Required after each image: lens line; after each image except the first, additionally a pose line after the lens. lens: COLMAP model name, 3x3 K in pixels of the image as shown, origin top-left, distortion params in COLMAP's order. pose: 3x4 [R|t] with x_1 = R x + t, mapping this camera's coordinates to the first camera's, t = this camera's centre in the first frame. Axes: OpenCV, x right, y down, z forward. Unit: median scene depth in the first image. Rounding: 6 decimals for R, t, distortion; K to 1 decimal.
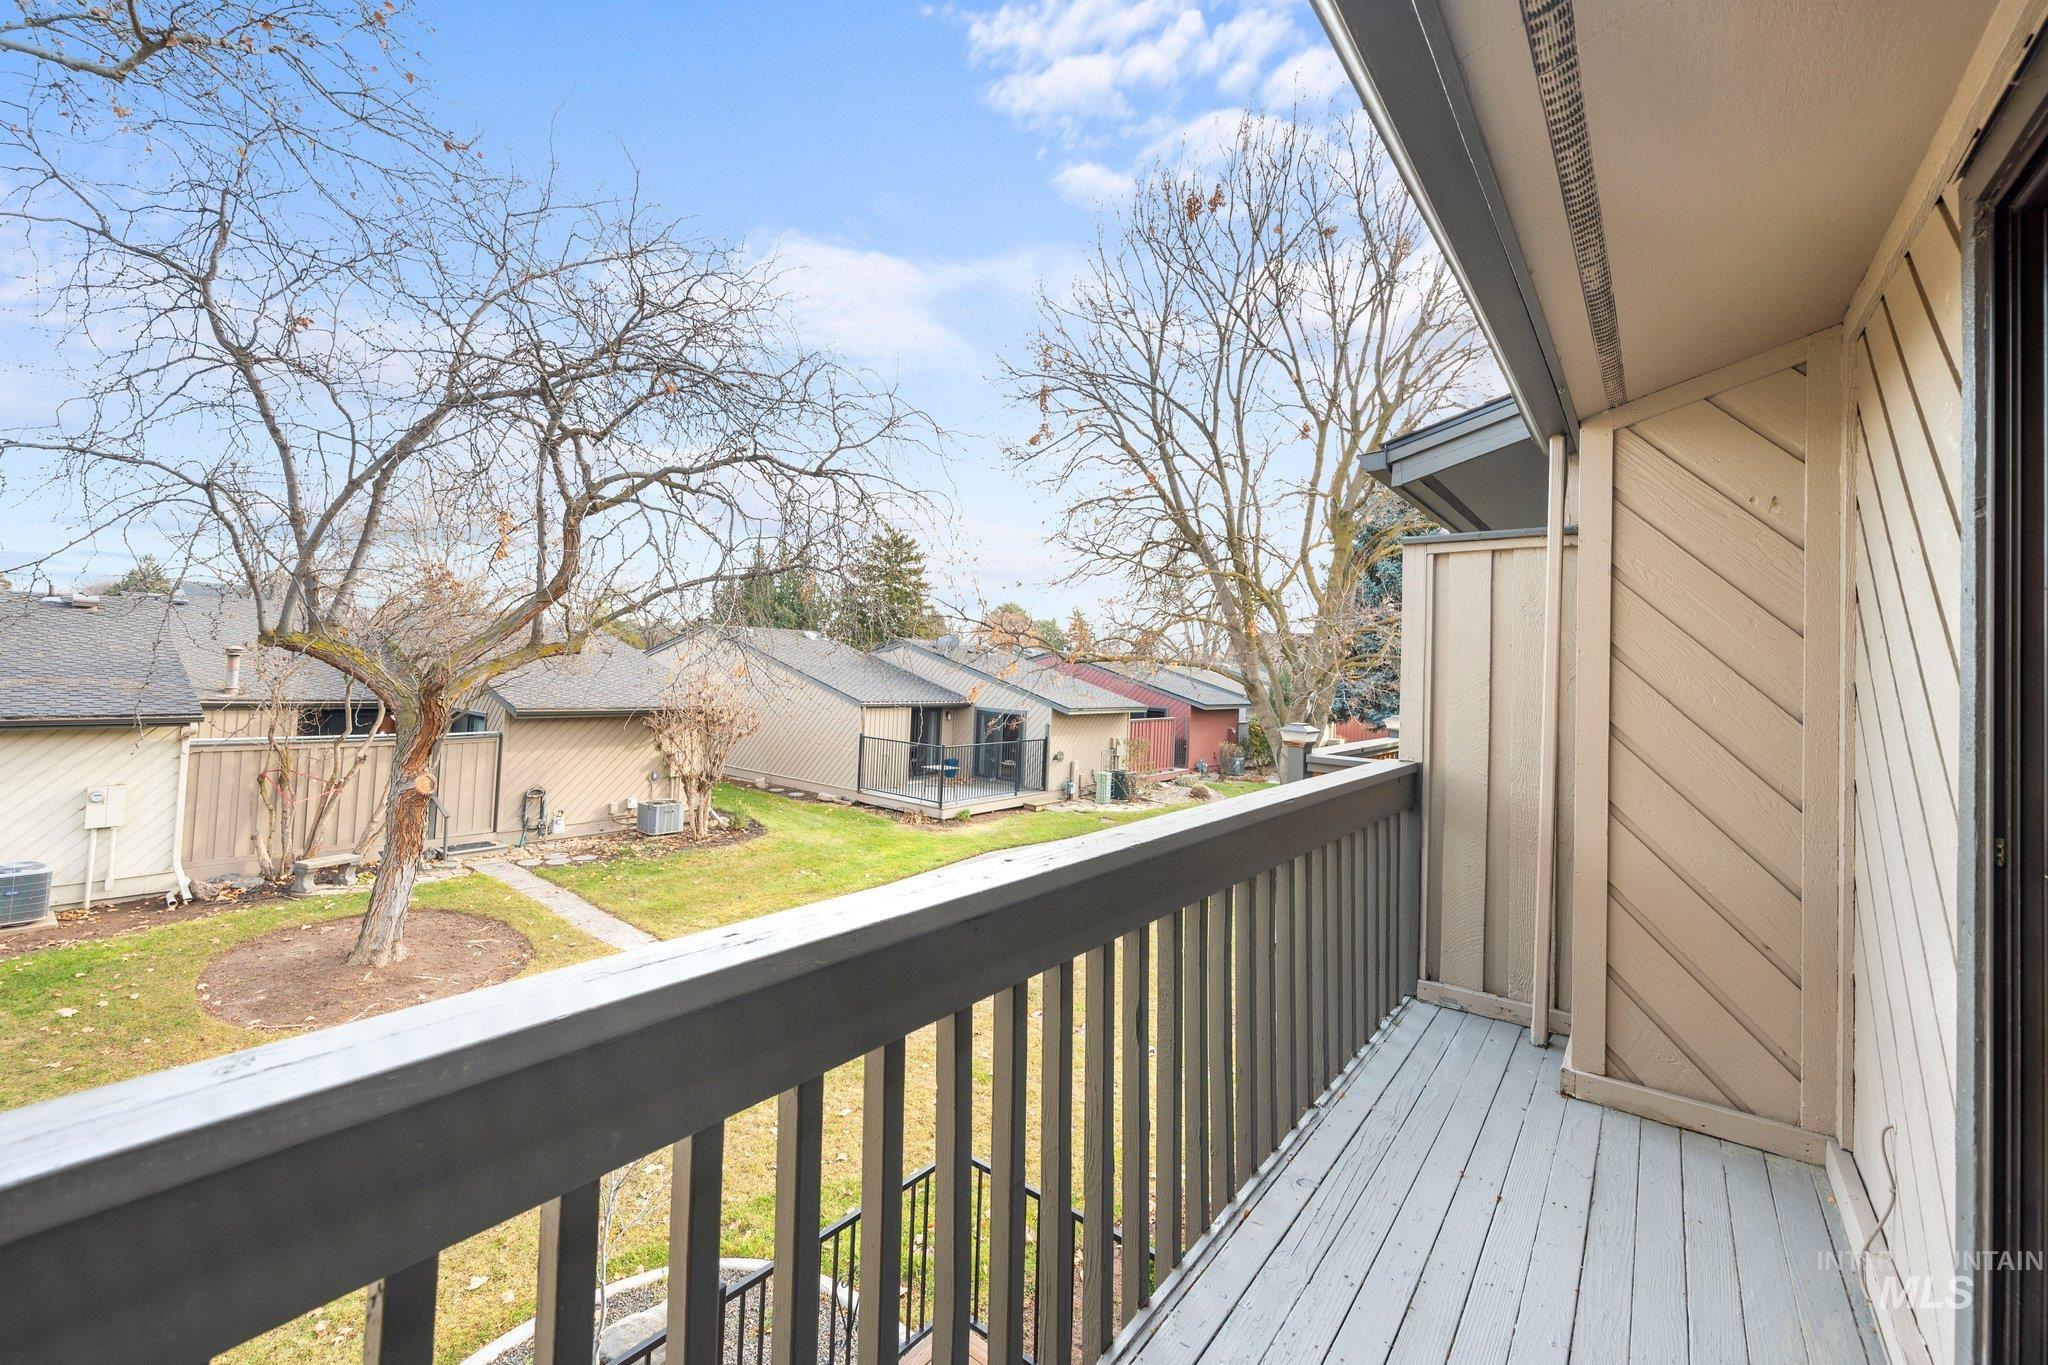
lens RADIAL K [[821.4, 0, 1002.9], [0, 821.4, 664.8], [0, 0, 1]] dist [0.004520, -0.001010]
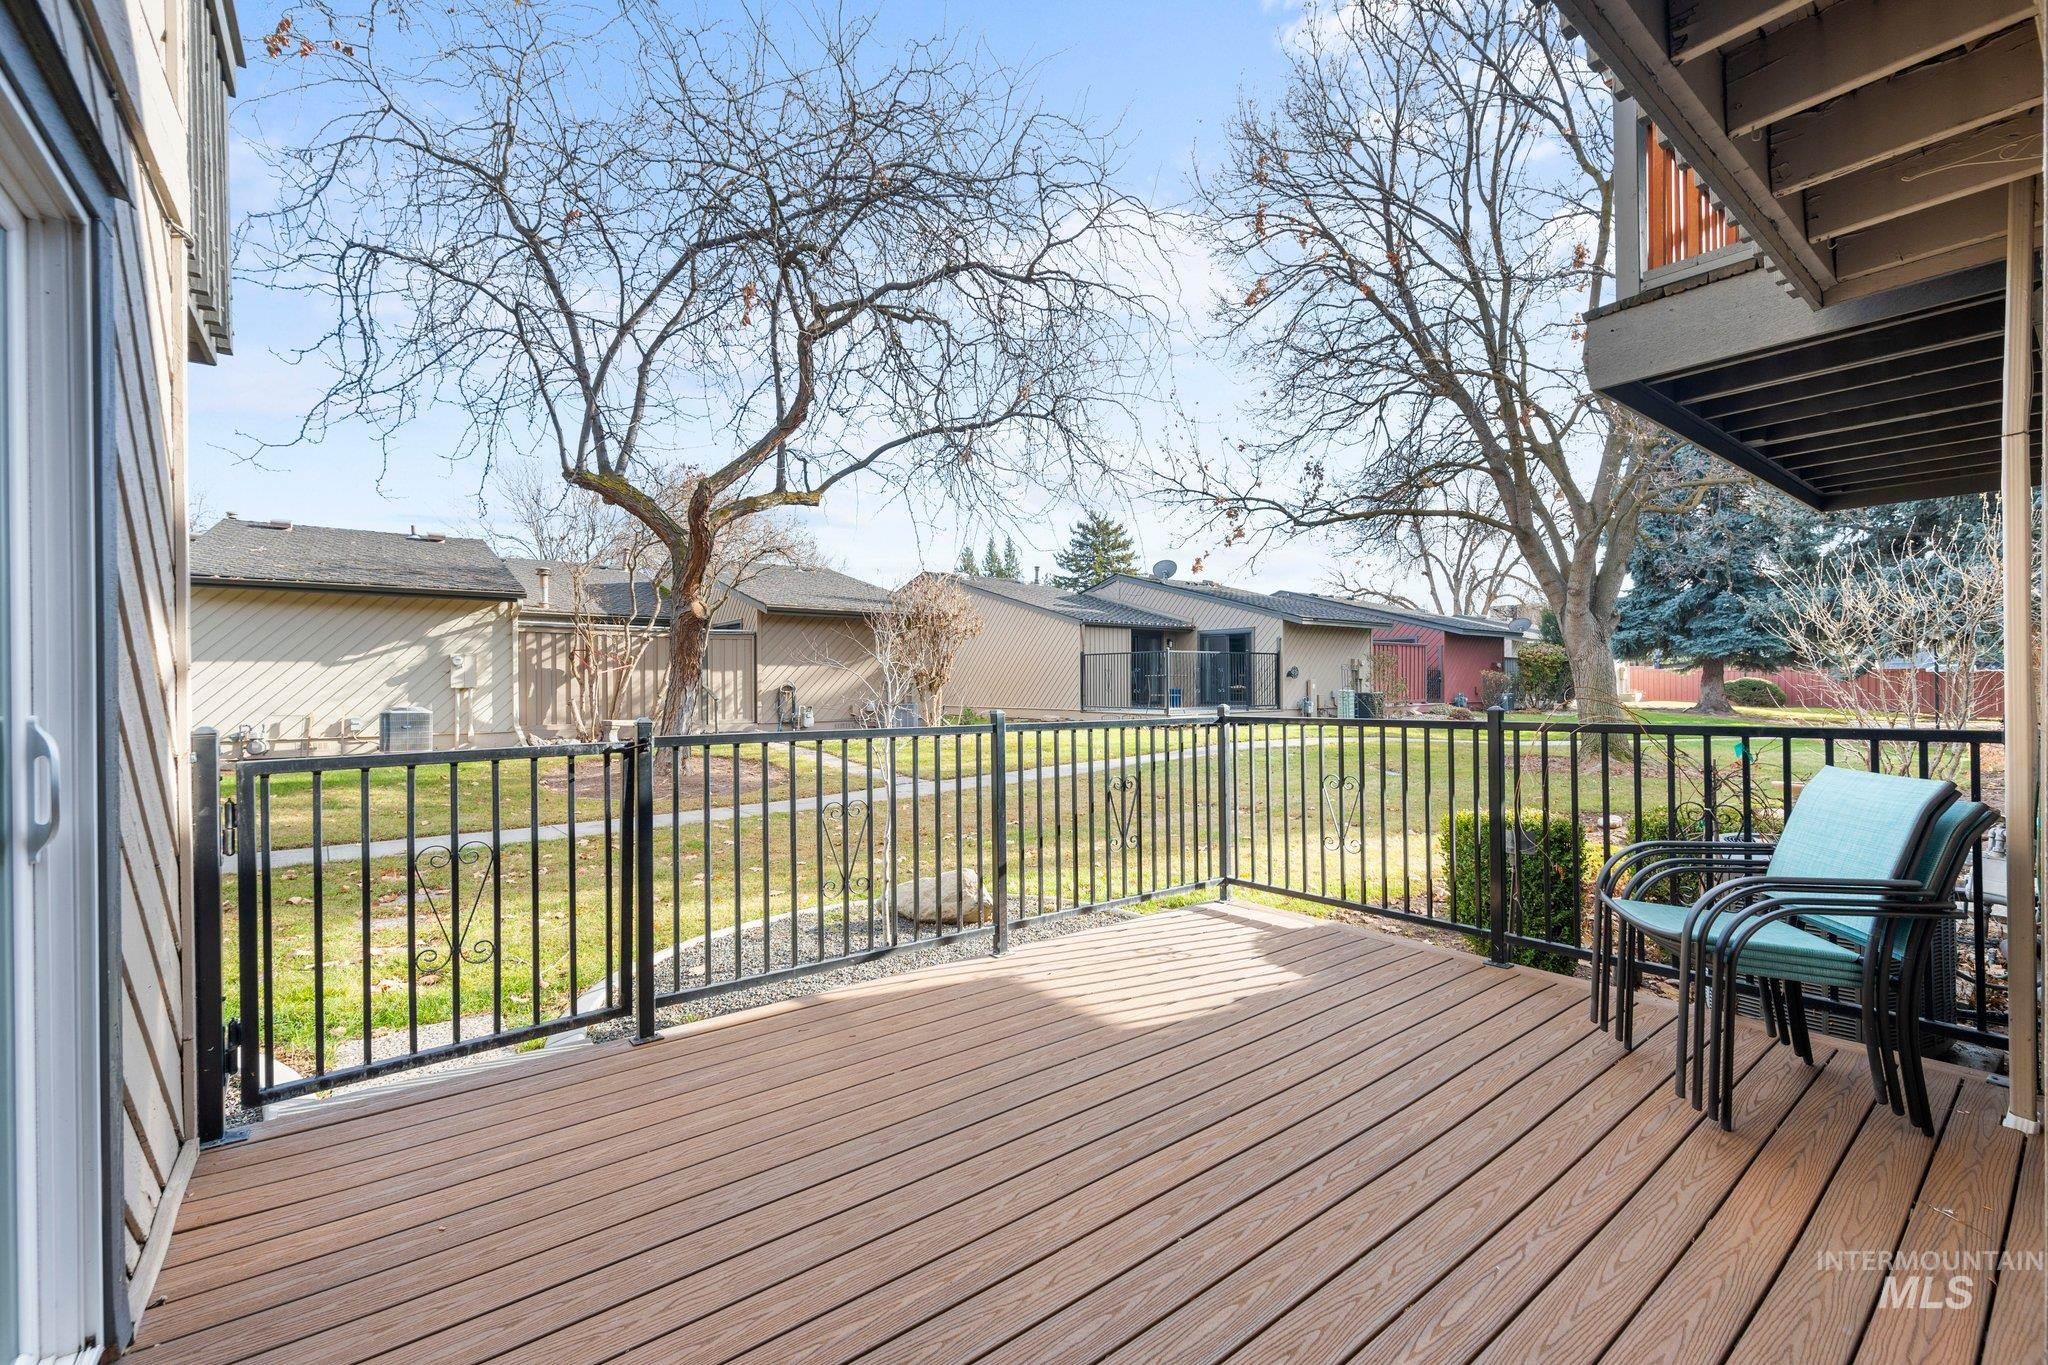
lens RADIAL K [[848.2, 0, 1017.2], [0, 848.2, 687.0], [0, 0, 1]] dist [-0.000383, 0.000685]
pose [[0.970402, -0.049384, -0.236392, -0.015190], [0.057925, 0.997890, 0.029319, 0.142775], [0.234445, -0.042144, 0.971215, -0.004447]]
